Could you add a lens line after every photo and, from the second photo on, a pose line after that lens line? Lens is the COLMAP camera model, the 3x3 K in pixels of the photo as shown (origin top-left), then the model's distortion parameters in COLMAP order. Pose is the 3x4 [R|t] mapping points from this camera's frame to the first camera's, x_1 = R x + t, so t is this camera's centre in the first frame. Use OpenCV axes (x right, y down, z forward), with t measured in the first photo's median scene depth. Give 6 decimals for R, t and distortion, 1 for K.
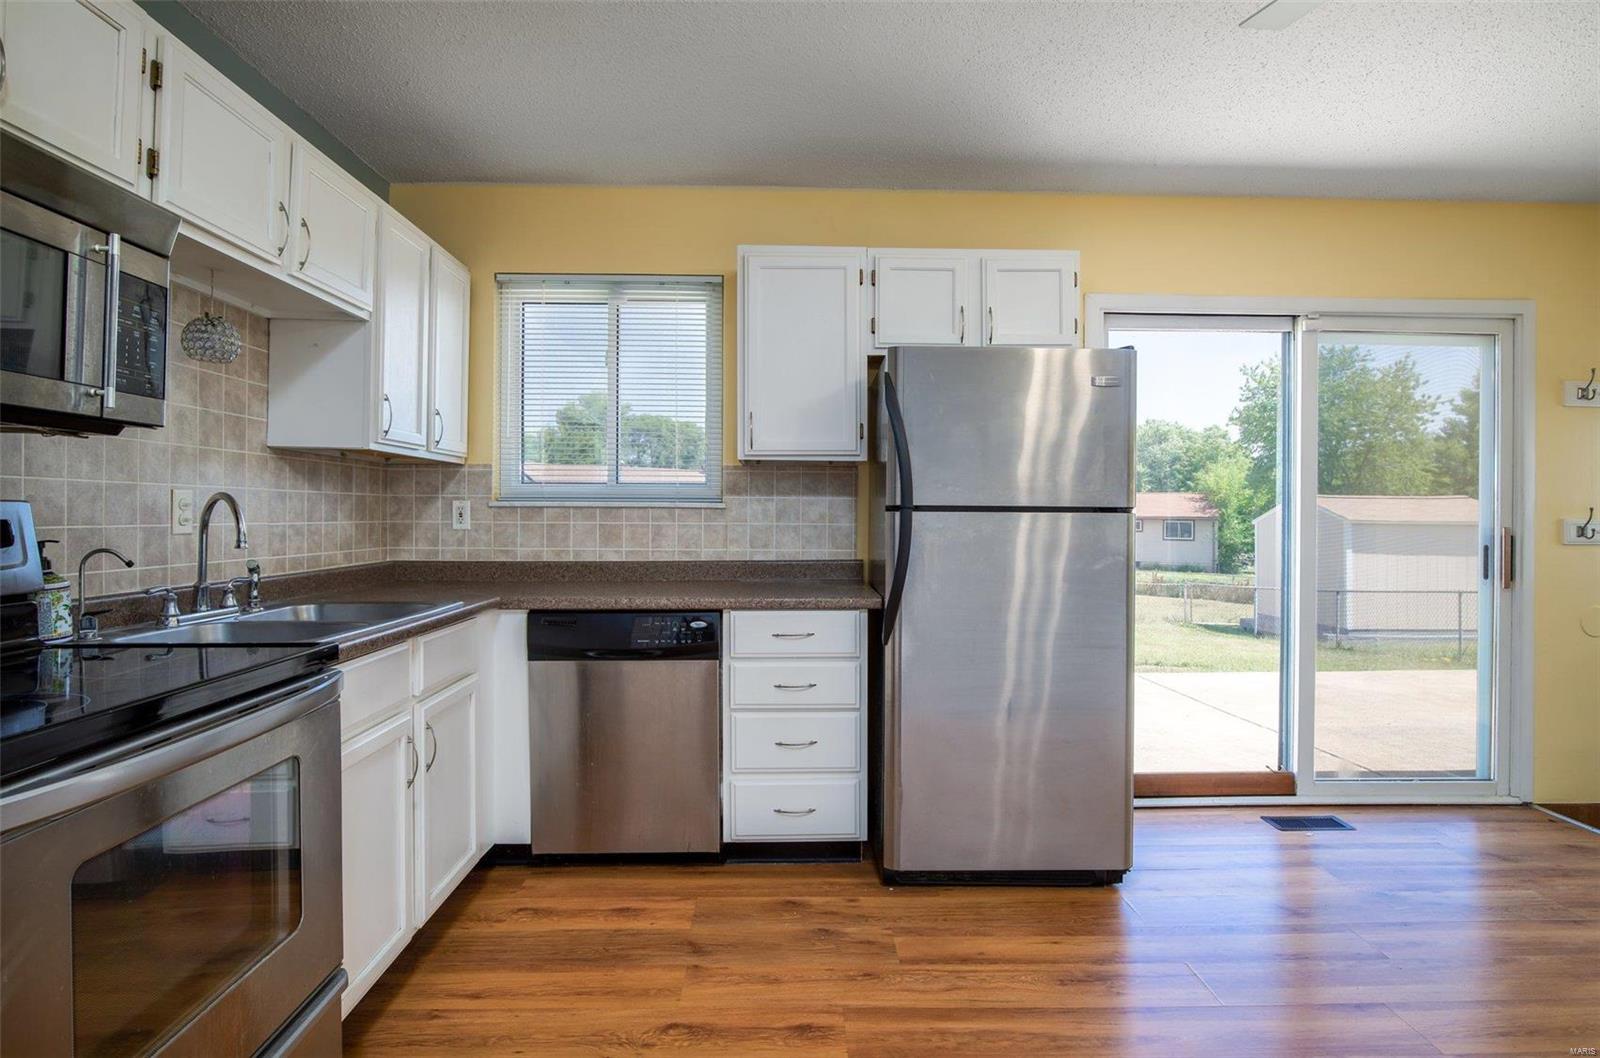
lens RADIAL K [[833.2, 0, 804.1], [0, 833.2, 520.1], [0, 0, 1]] dist [-0.020110, 0.001437]
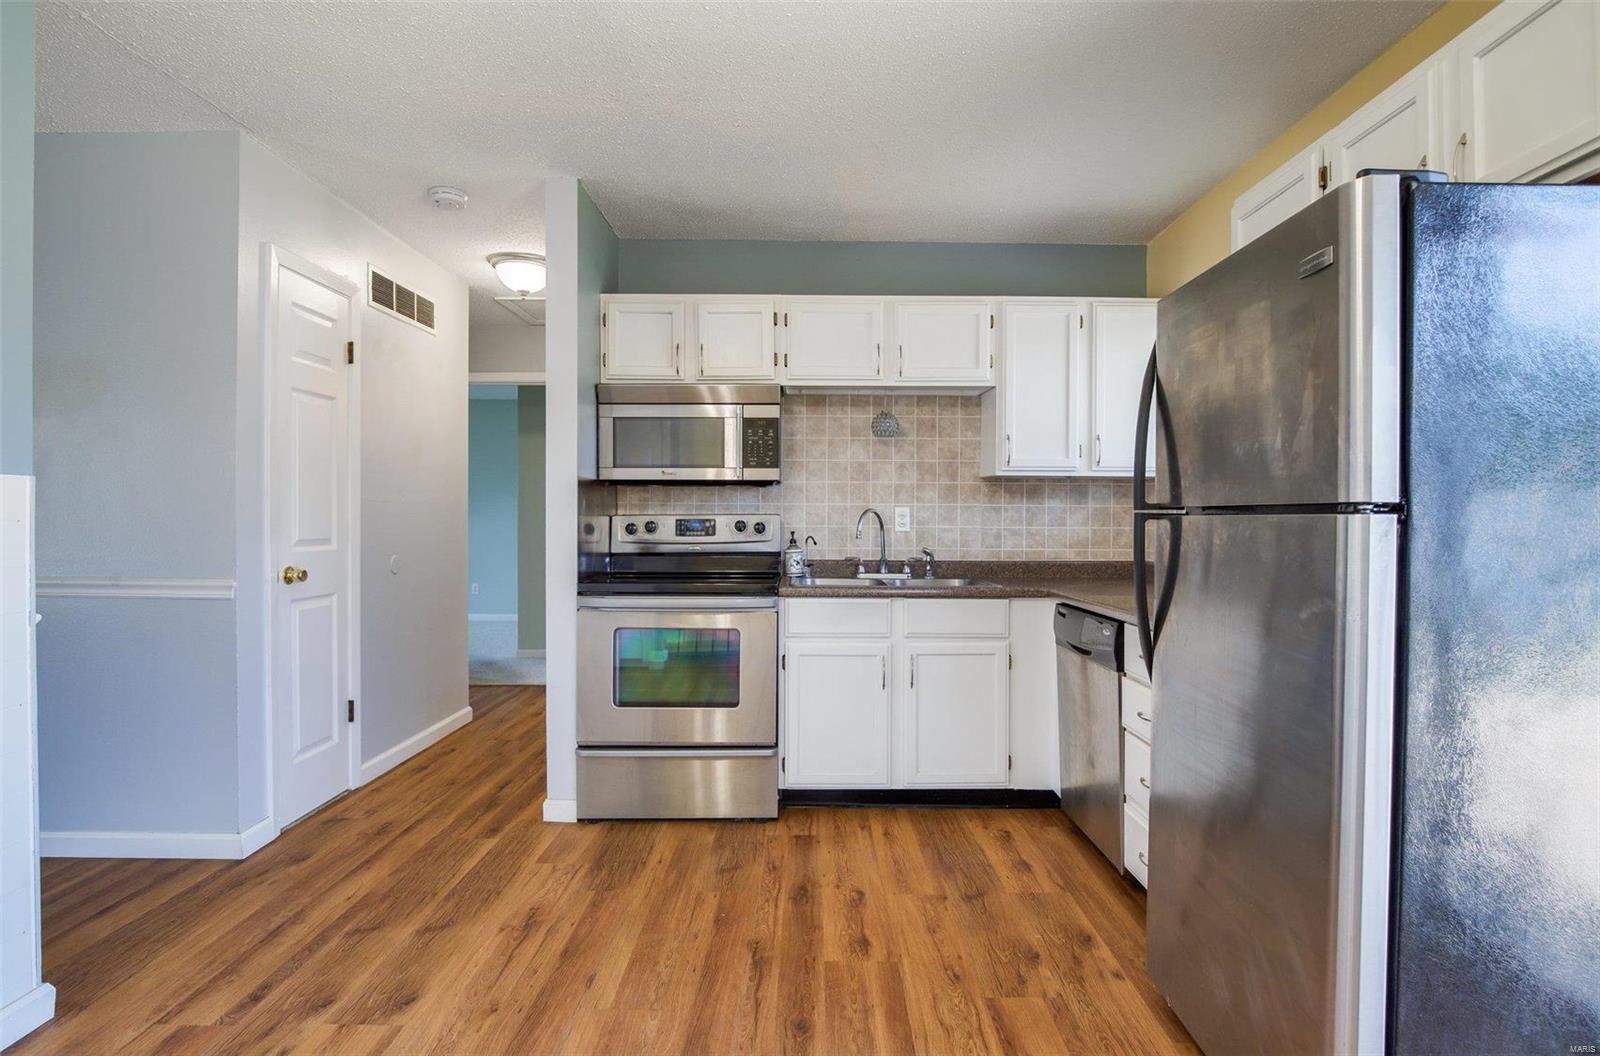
lens RADIAL K [[818.3, 0, 810.0], [0, 818.3, 521.5], [0, 0, 1]] dist [-0.021711, 0.000893]
pose [[-0.013586, -0.002765, -0.999904, 1.000407], [-0.011013, 0.999936, -0.002616, 0.001731], [0.999847, 0.010976, -0.013616, 0.779687]]
